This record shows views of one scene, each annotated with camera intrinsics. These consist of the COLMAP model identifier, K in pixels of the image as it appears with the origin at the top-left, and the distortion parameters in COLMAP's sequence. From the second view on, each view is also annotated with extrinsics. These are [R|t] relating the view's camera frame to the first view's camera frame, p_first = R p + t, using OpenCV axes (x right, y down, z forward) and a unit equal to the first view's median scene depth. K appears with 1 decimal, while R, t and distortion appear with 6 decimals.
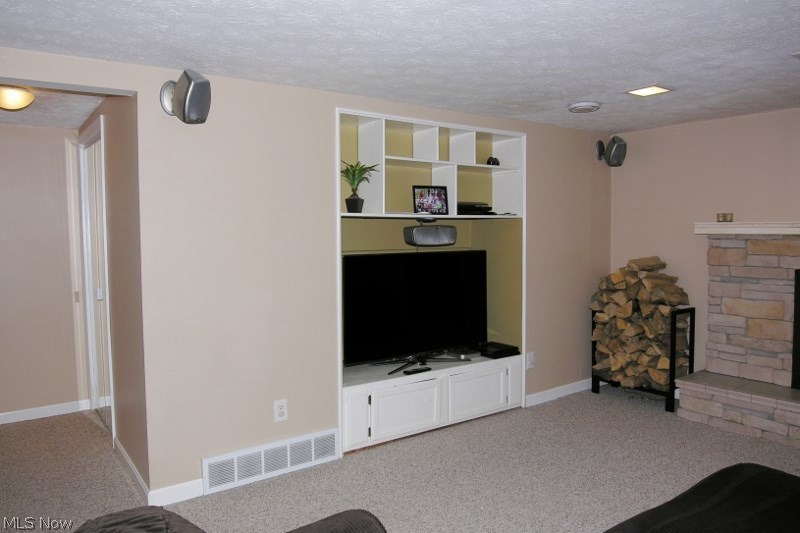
lens RADIAL K [[571.6, 0, 402.1], [0, 571.6, 260.9], [0, 0, 1]] dist [-0.058204, 0.004621]
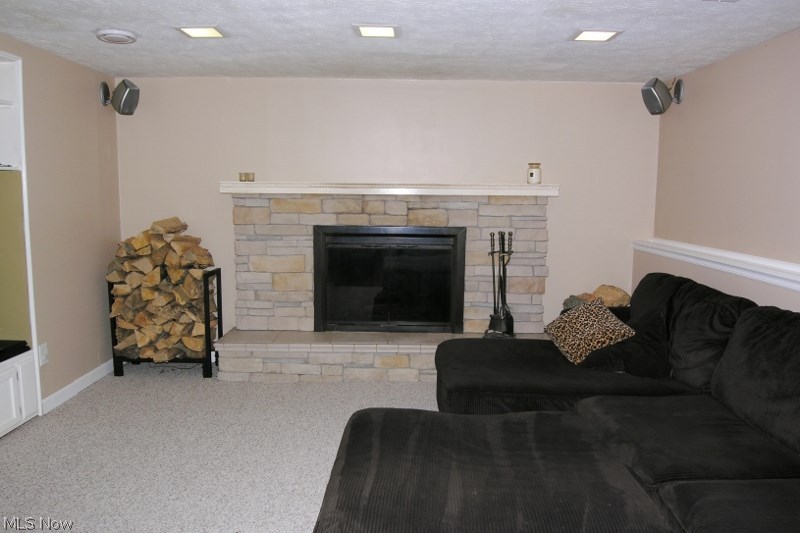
lens RADIAL K [[571.6, 0, 402.9], [0, 571.6, 259.8], [0, 0, 1]] dist [-0.058204, 0.004621]
pose [[0.586238, -0.082055, 0.805973, -0.098395], [0.028724, 0.996337, 0.080542, -0.002864], [-0.809630, -0.024066, 0.586447, 0.163194]]
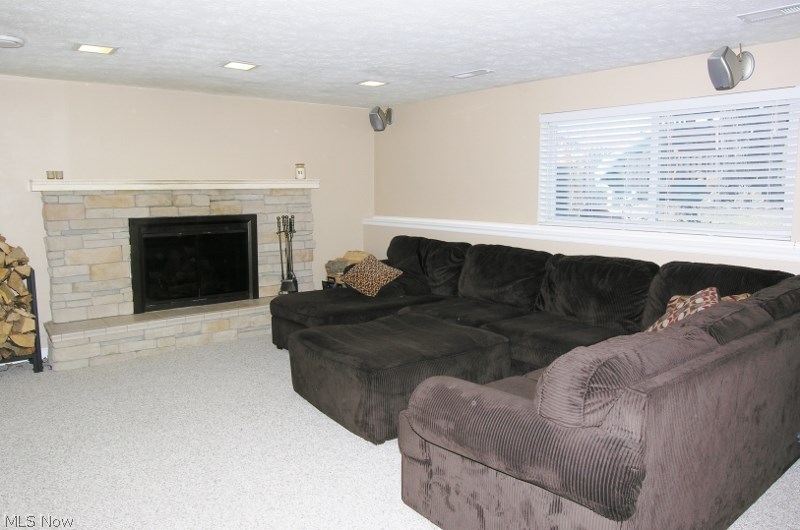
lens RADIAL K [[571.6, 0, 399.7], [0, 571.6, 270.0], [0, 0, 1]] dist [-0.058204, 0.004621]
pose [[-0.048155, -0.131296, 0.990173, -0.509295], [0.057948, 0.989286, 0.133996, -0.003846], [-0.997158, 0.063832, -0.040031, 0.403154]]
